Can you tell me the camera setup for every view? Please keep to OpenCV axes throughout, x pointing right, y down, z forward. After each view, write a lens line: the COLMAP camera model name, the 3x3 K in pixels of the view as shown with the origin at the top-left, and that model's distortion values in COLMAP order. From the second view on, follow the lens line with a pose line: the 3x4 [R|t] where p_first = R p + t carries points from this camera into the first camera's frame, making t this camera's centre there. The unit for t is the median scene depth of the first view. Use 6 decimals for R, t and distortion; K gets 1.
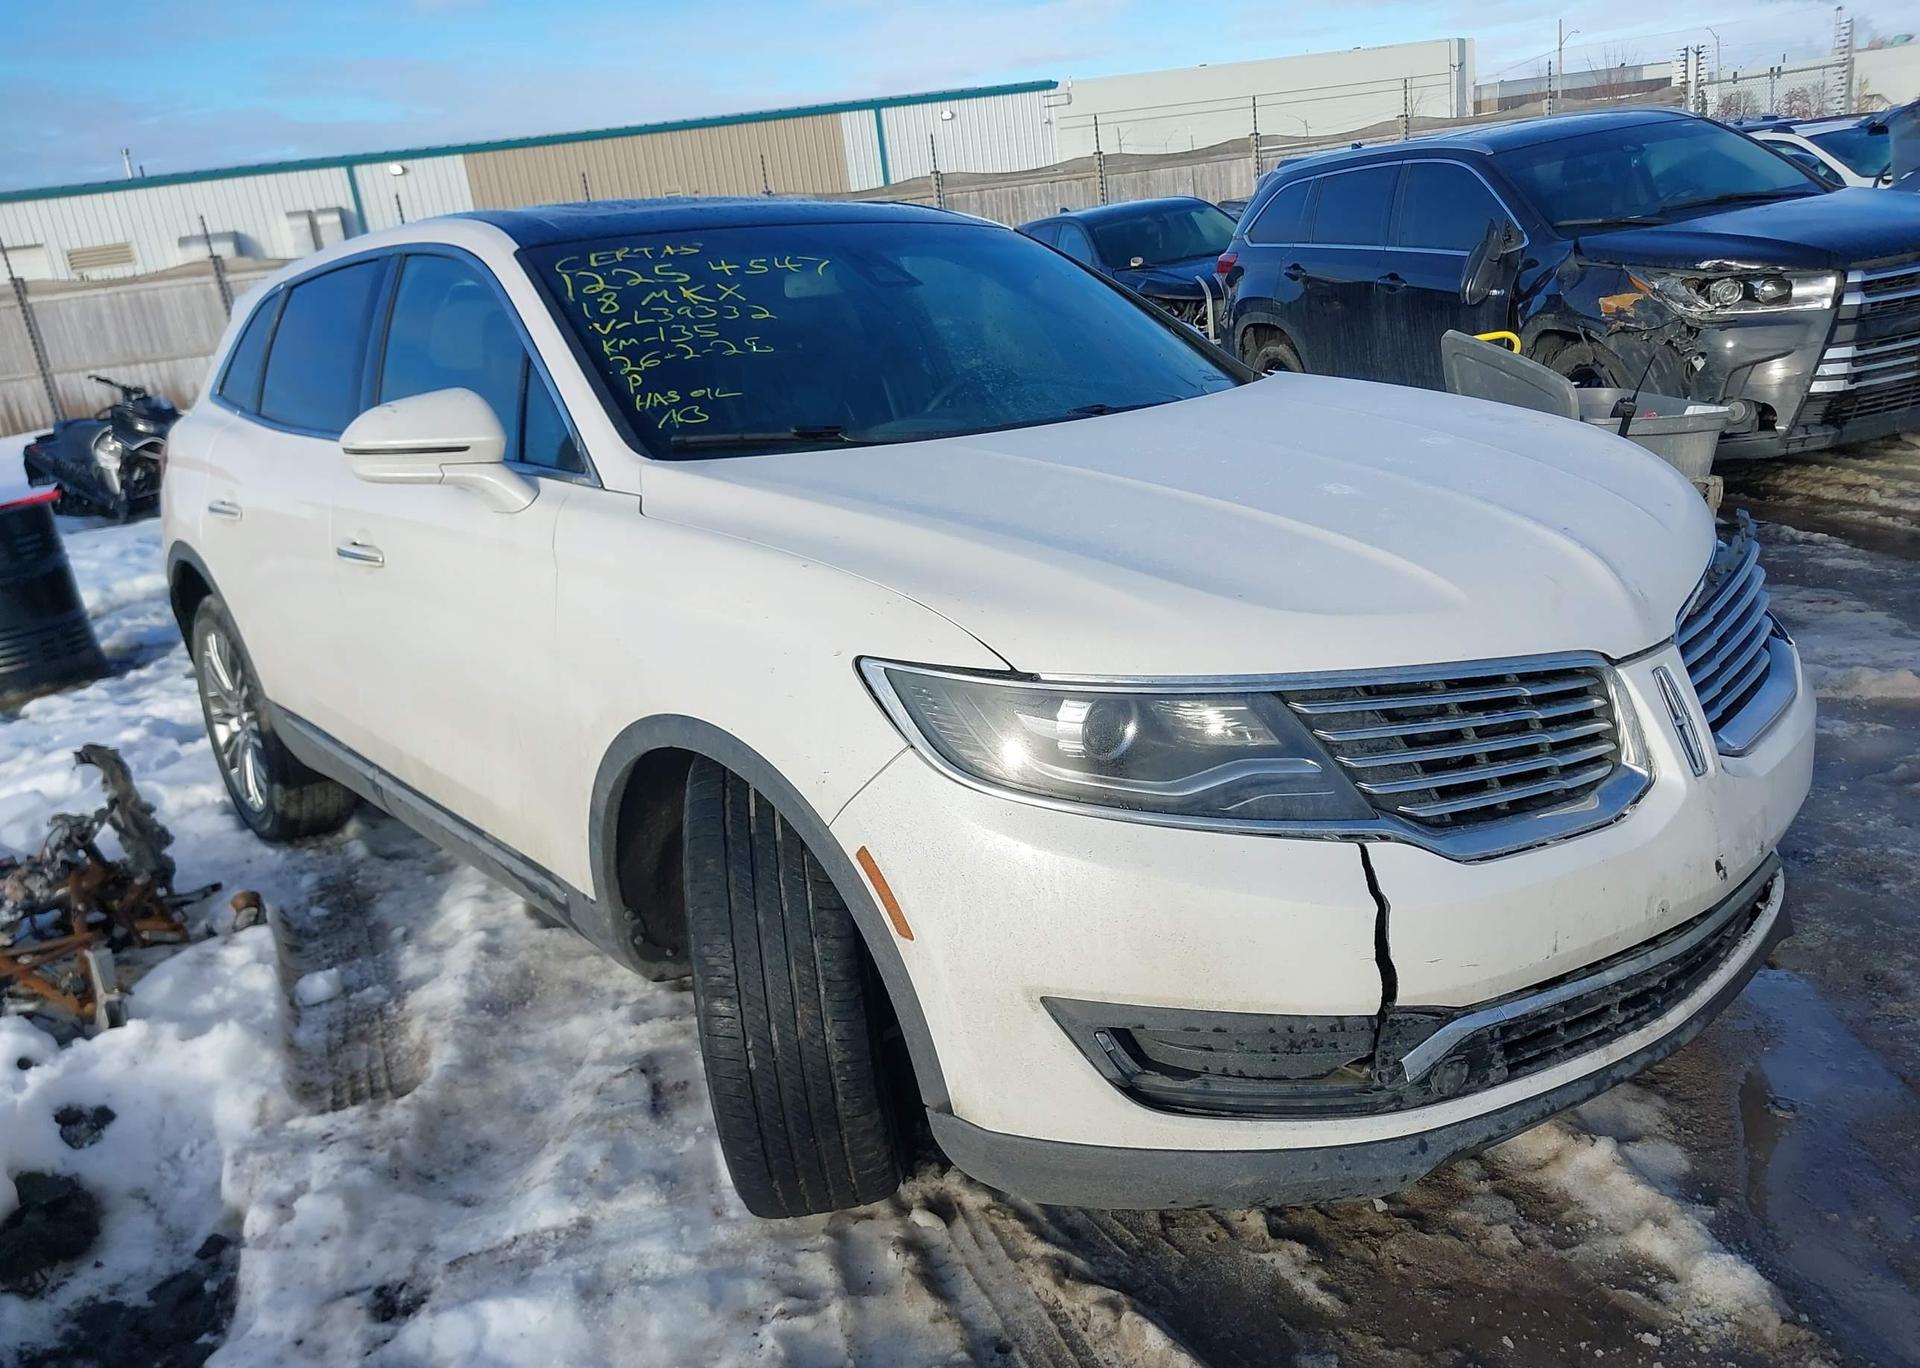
lens RADIAL K [[1512.0, 0, 970.0], [0, 1512.0, 686.4], [0, 0, 1]] dist [0.015634, -0.012823]
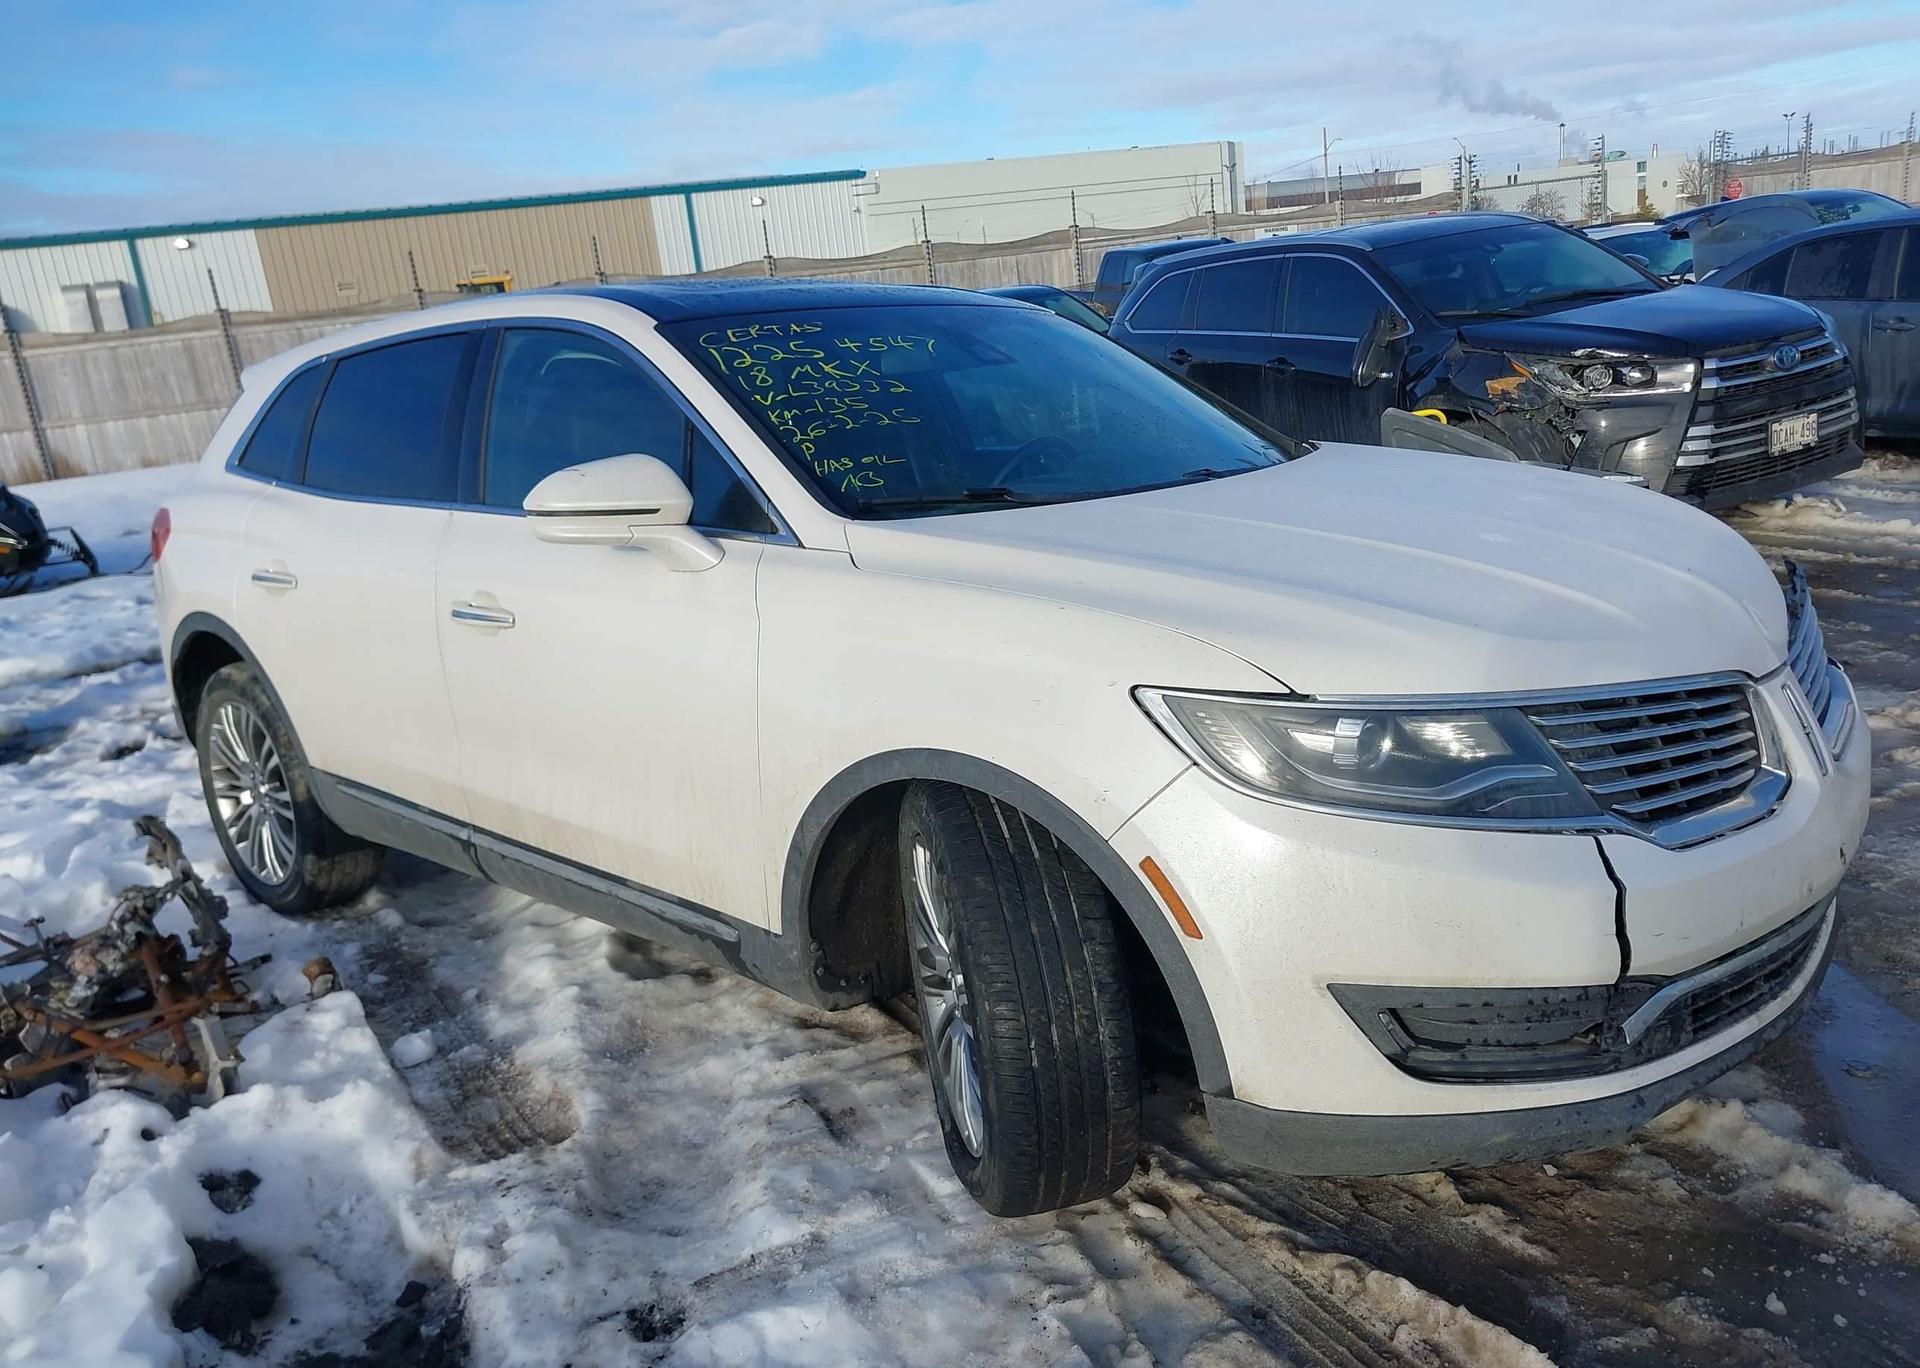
lens RADIAL K [[1506.3, 0, 960.0], [0, 1506.3, 684.0], [0, 0, 1]] dist [0.040796, -0.055098]
pose [[0.991878, -0.018584, 0.125828, -0.269063], [0.025239, 0.998354, -0.051509, 0.025407], [-0.124664, 0.054267, 0.990714, -0.072491]]
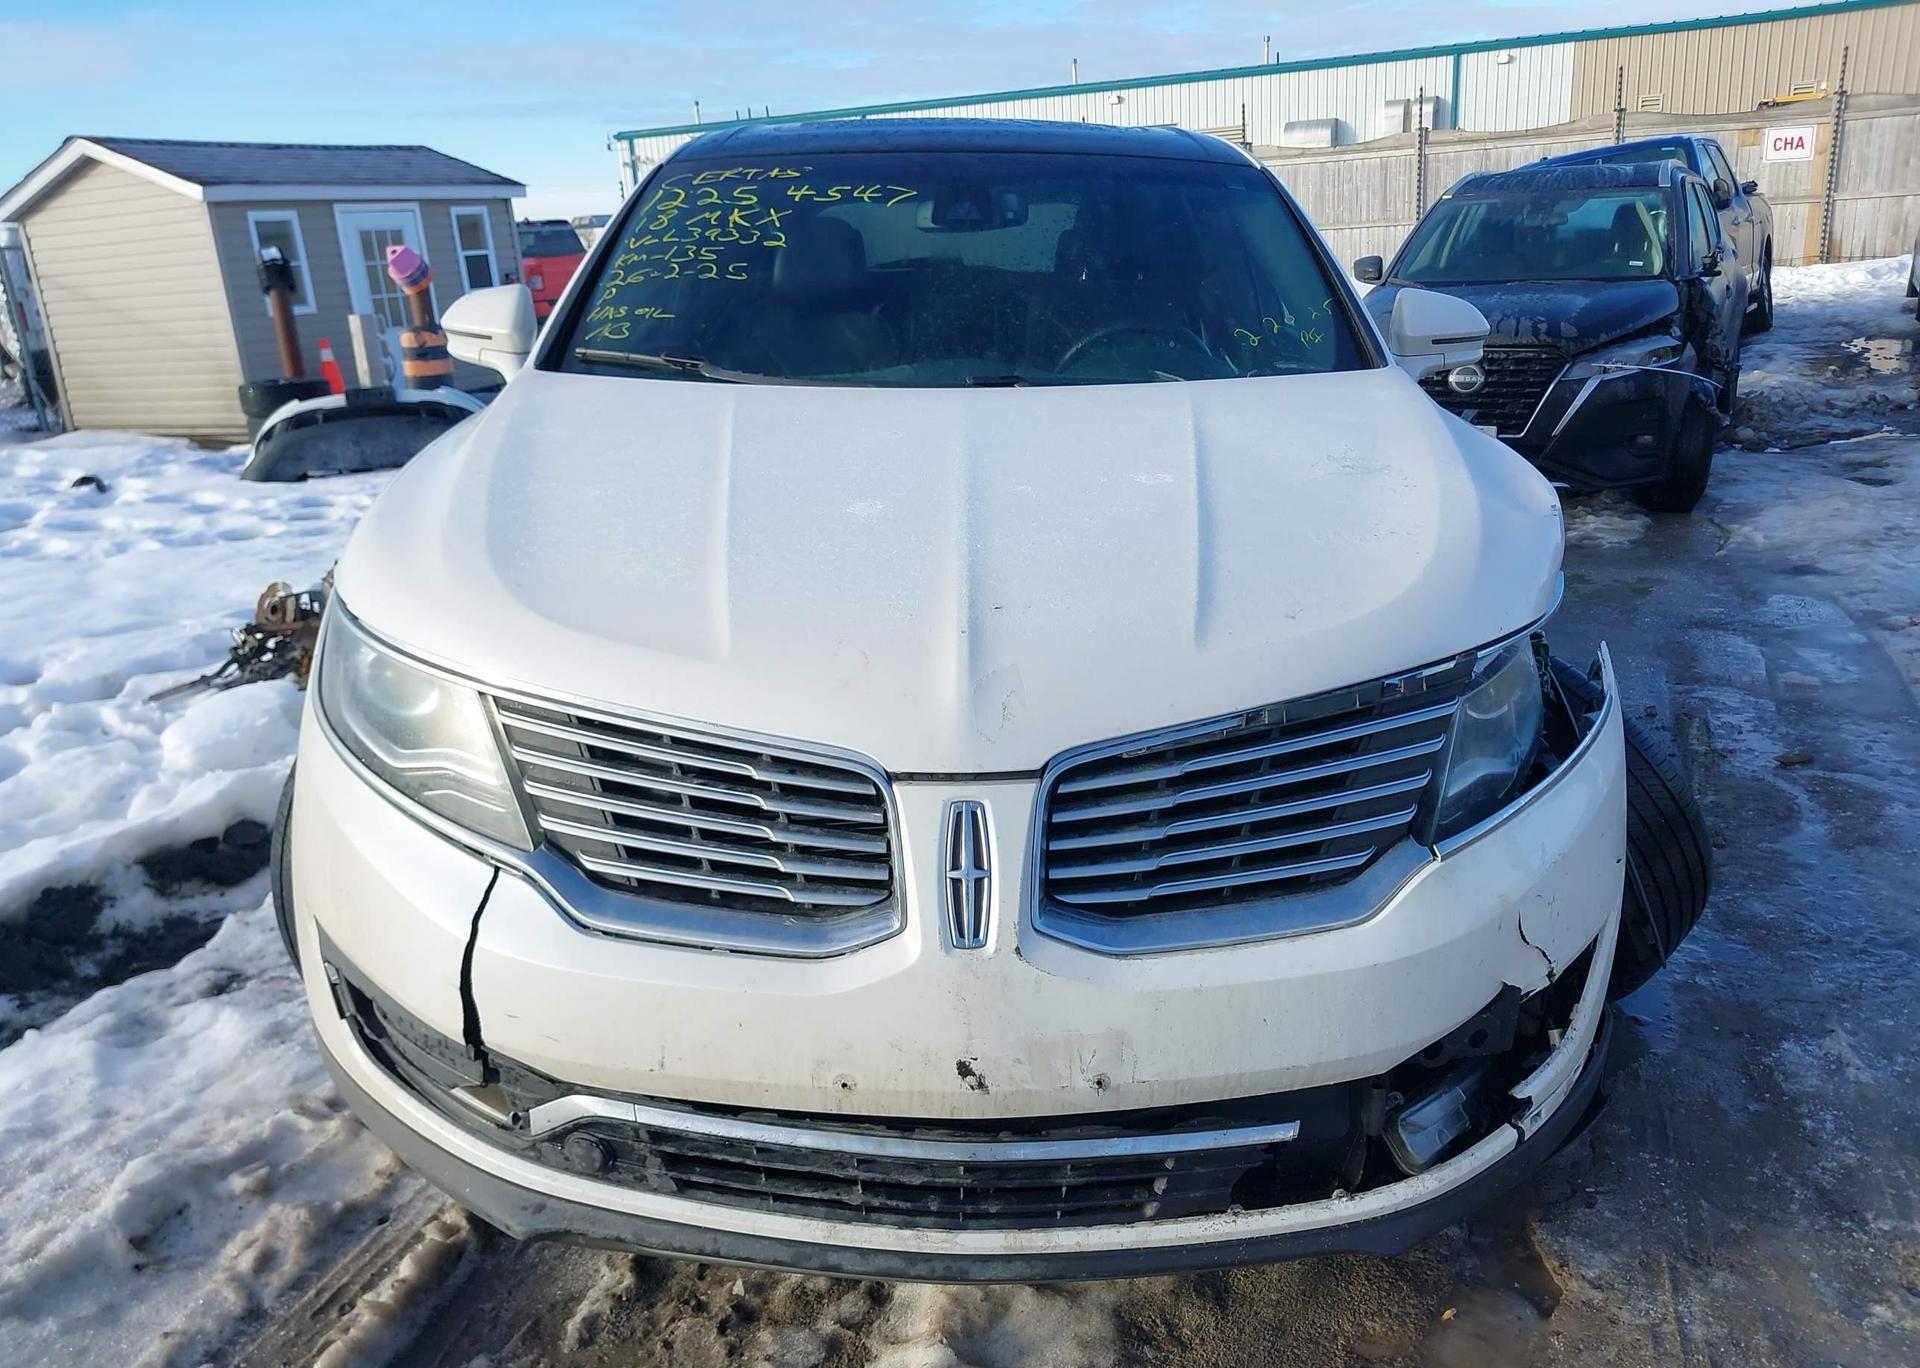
lens RADIAL K [[1506.3, 0, 960.0], [0, 1506.3, 684.0], [0, 0, 1]] dist [0.040796, -0.055098]
pose [[0.764854, 0.256828, -0.590795, 0.730186], [-0.218657, 0.966148, 0.136922, -0.144226], [0.605960, 0.024457, 0.795119, 0.312350]]
